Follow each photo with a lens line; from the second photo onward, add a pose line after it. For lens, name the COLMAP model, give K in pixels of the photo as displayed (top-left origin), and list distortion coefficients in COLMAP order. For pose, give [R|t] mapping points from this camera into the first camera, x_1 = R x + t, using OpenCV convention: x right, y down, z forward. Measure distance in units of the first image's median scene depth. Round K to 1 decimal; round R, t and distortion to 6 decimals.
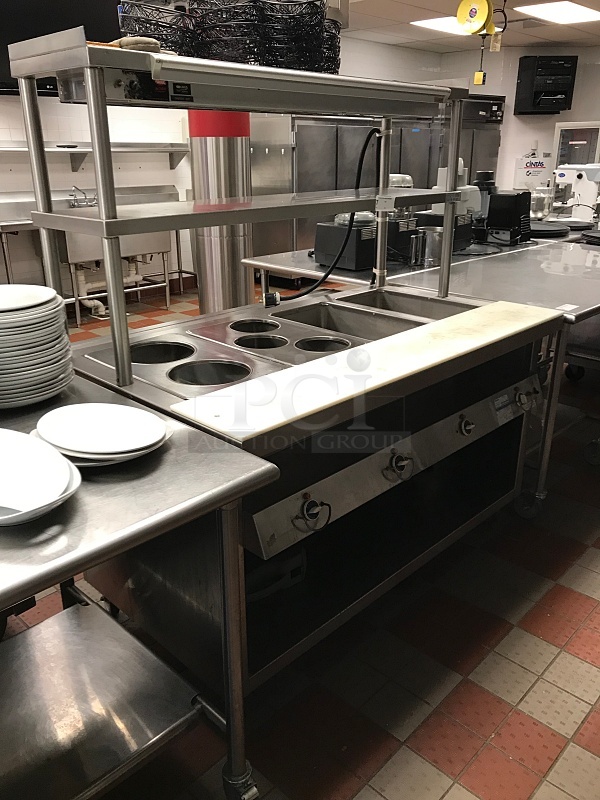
lens RADIAL K [[648.5, 0, 300.0], [0, 648.5, 400.0], [0, 0, 1]] dist [-0.003387, 0.004546]
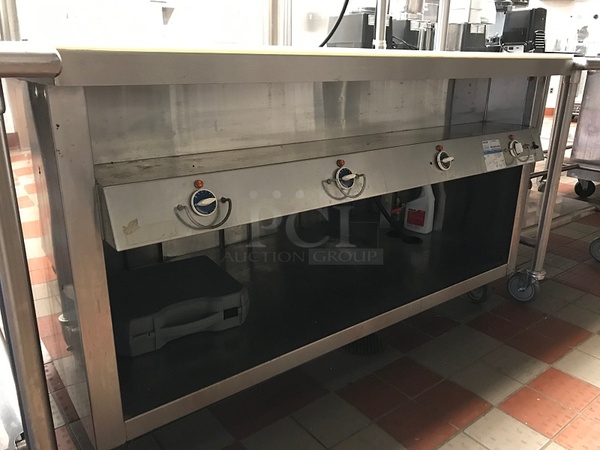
lens RADIAL K [[486.4, 0, 300.0], [0, 486.4, 225.0], [0, 0, 1]] dist [-0.003387, 0.004546]
pose [[0.989744, 0.058033, -0.130536, 0.147209], [-0.064301, 0.996946, -0.044318, 0.154152], [0.127566, 0.052257, 0.990453, 0.325174]]
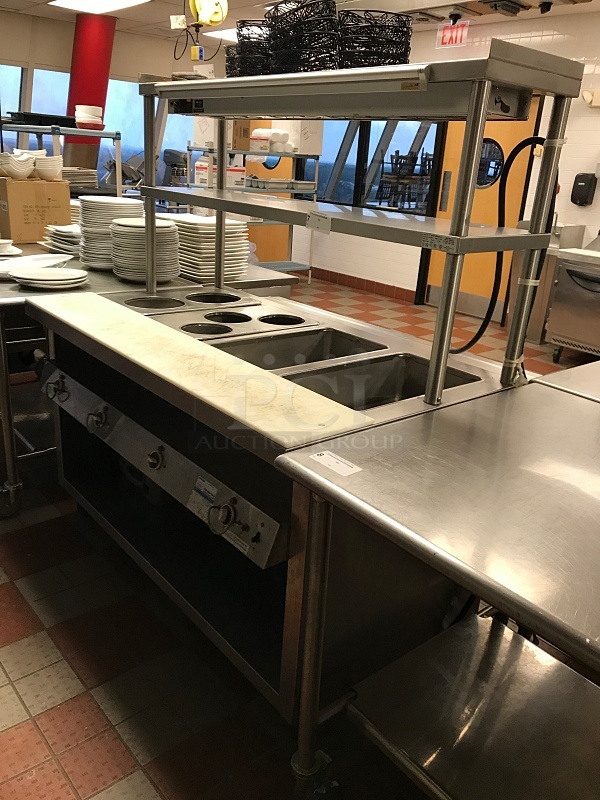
lens RADIAL K [[648.5, 0, 300.0], [0, 648.5, 400.0], [0, 0, 1]] dist [-0.003387, 0.004546]
pose [[-0.090632, 0.337896, -0.936810, 0.950926], [-0.412845, 0.843297, 0.344108, -0.375846], [0.906281, 0.417944, 0.063069, 1.007247]]
